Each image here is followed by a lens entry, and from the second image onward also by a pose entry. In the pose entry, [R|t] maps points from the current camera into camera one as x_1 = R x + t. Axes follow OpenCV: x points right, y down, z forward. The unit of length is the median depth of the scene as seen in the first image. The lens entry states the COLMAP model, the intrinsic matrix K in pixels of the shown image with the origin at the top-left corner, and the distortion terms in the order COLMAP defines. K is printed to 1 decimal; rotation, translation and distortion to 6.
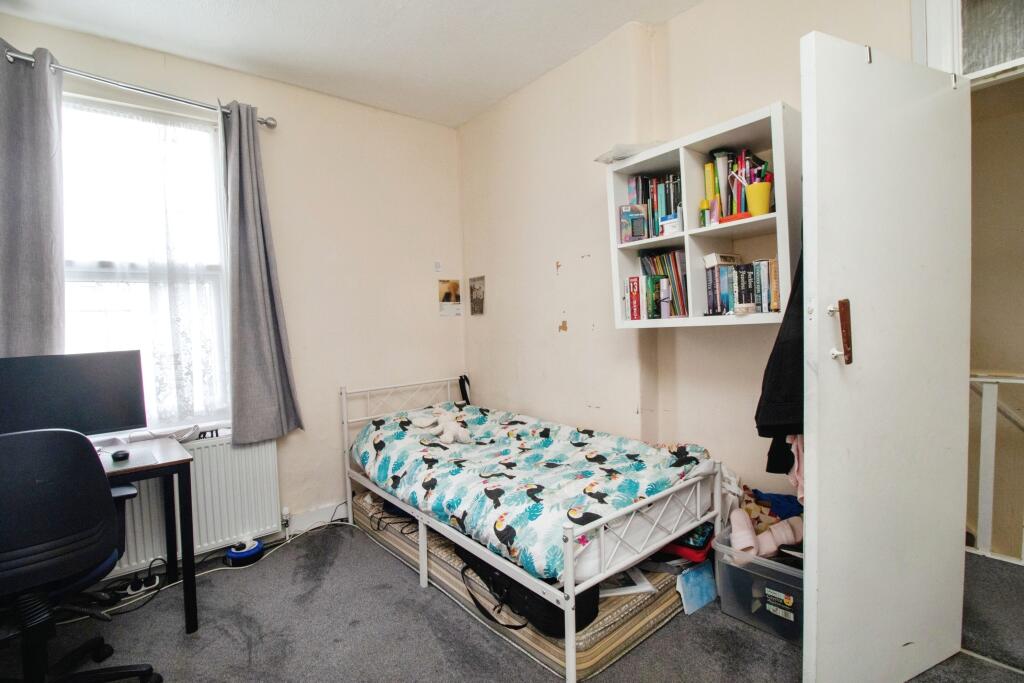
lens RADIAL K [[466.7, 0, 512.0], [0, 466.7, 341.5], [0, 0, 1]] dist [-0.000353, -0.012563]
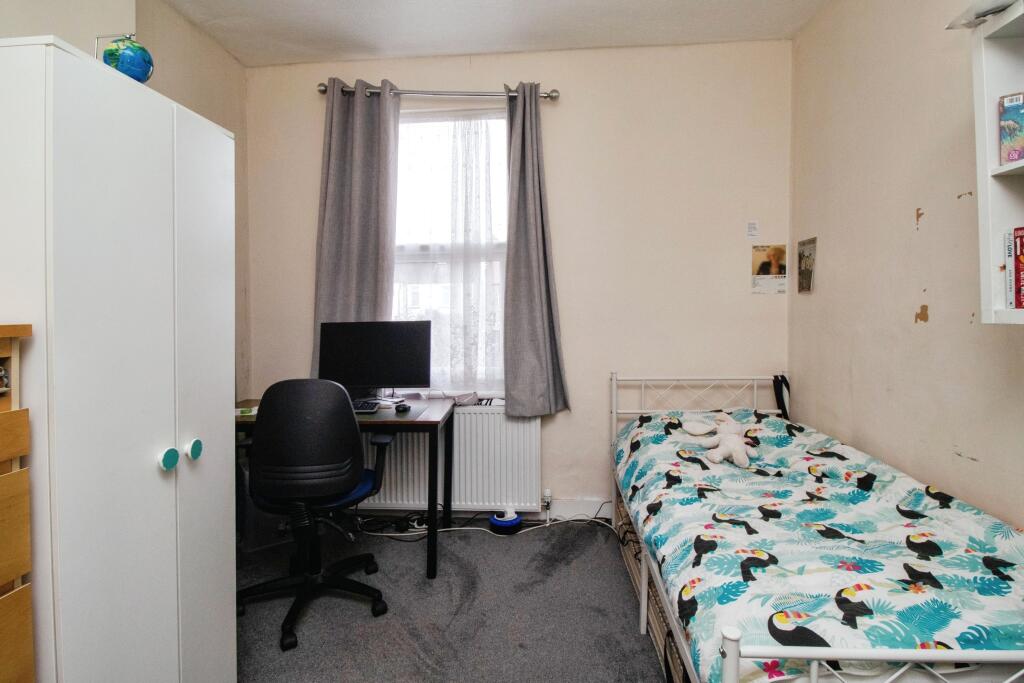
lens RADIAL K [[525.7, 0, 511.8], [0, 525.7, 317.1], [0, 0, 1]] dist [0.002173, -0.014295]
pose [[0.725752, 0.043299, -0.686592, 0.222227], [-0.044606, 0.998879, 0.015843, -0.018247], [0.686508, 0.019128, 0.726870, 0.162350]]
